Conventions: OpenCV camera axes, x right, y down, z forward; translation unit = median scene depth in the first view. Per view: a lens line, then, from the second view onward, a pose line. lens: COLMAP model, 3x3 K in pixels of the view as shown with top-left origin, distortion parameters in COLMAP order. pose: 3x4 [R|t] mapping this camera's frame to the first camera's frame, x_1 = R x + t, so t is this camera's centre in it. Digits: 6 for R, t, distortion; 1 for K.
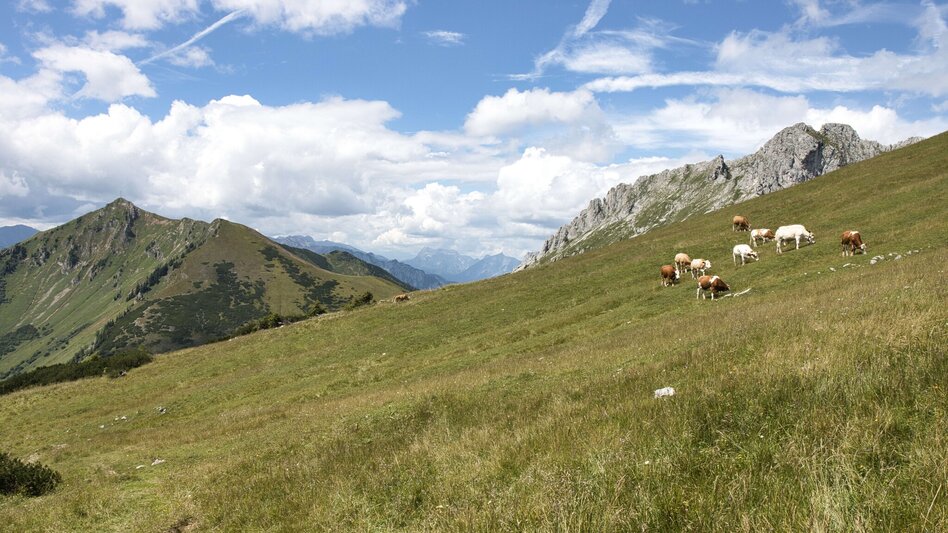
lens RADIAL K [[702.9, 0, 474.9], [0, 702.9, 265.0], [0, 0, 1]] dist [-0.094161, 0.046417]
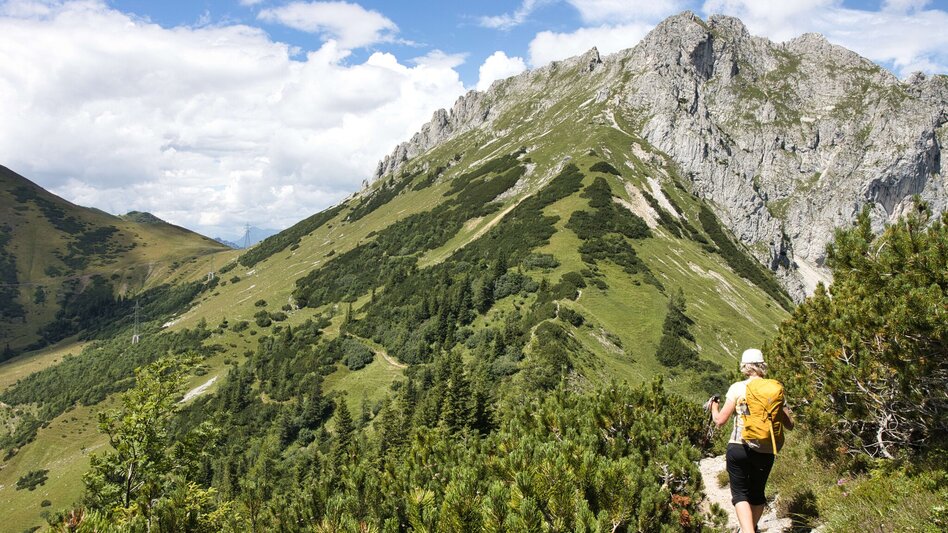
lens RADIAL K [[702.9, 0, 475.4], [0, 702.9, 268.3], [0, 0, 1]] dist [-0.094161, 0.046417]
pose [[0.971606, -0.021066, 0.235665, 0.018323], [0.013170, 0.999300, 0.035027, 0.066622], [-0.236237, -0.030929, 0.971203, 0.215677]]
